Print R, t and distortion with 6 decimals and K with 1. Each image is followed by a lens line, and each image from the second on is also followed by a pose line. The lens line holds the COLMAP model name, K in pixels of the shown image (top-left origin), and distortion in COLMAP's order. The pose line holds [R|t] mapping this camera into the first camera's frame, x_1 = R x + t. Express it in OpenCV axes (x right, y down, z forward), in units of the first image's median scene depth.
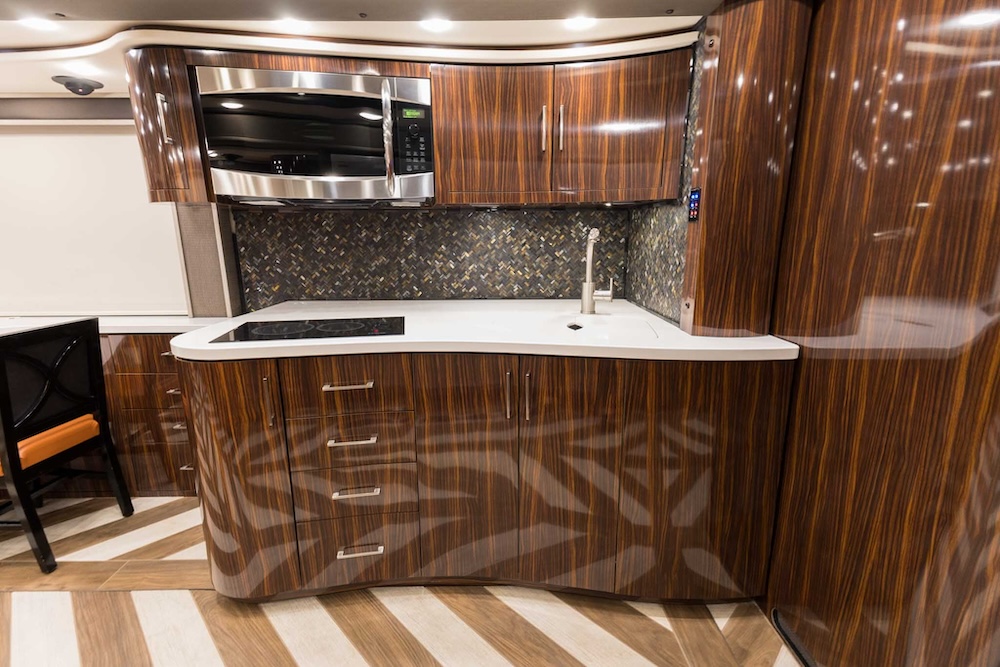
lens RADIAL K [[458.2, 0, 496.6], [0, 458.2, 333.6], [0, 0, 1]] dist [0.029144, -0.007707]
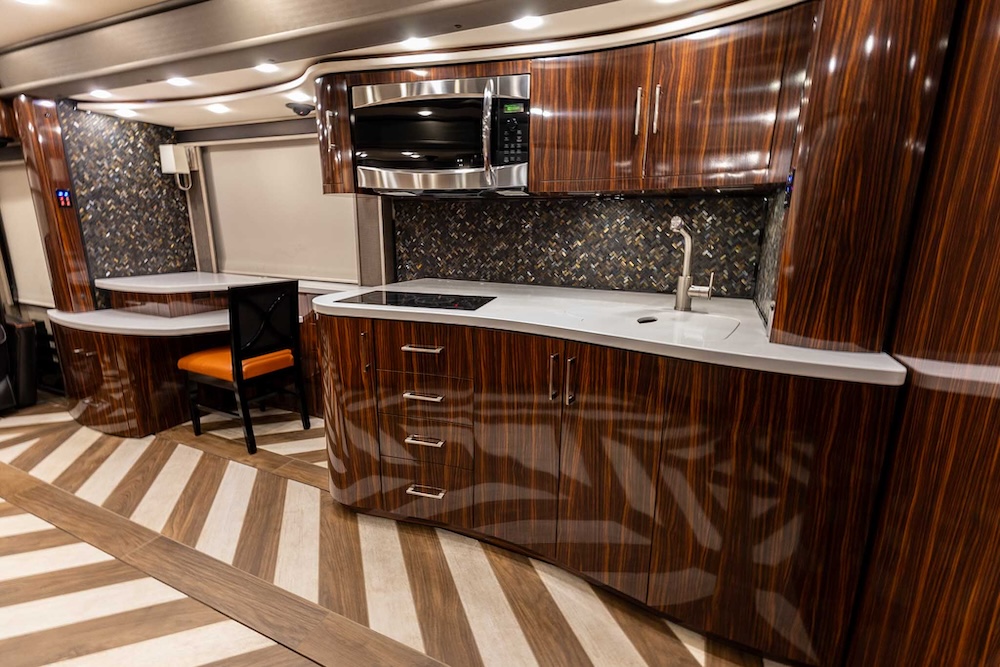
lens RADIAL K [[458.2, 0, 497.3], [0, 458.2, 332.8], [0, 0, 1]] dist [0.029144, -0.007707]
pose [[0.907452, 0.112992, -0.404678, 0.270879], [-0.107349, 0.993544, 0.036690, 0.008040], [0.406212, 0.010147, 0.913723, 0.006577]]
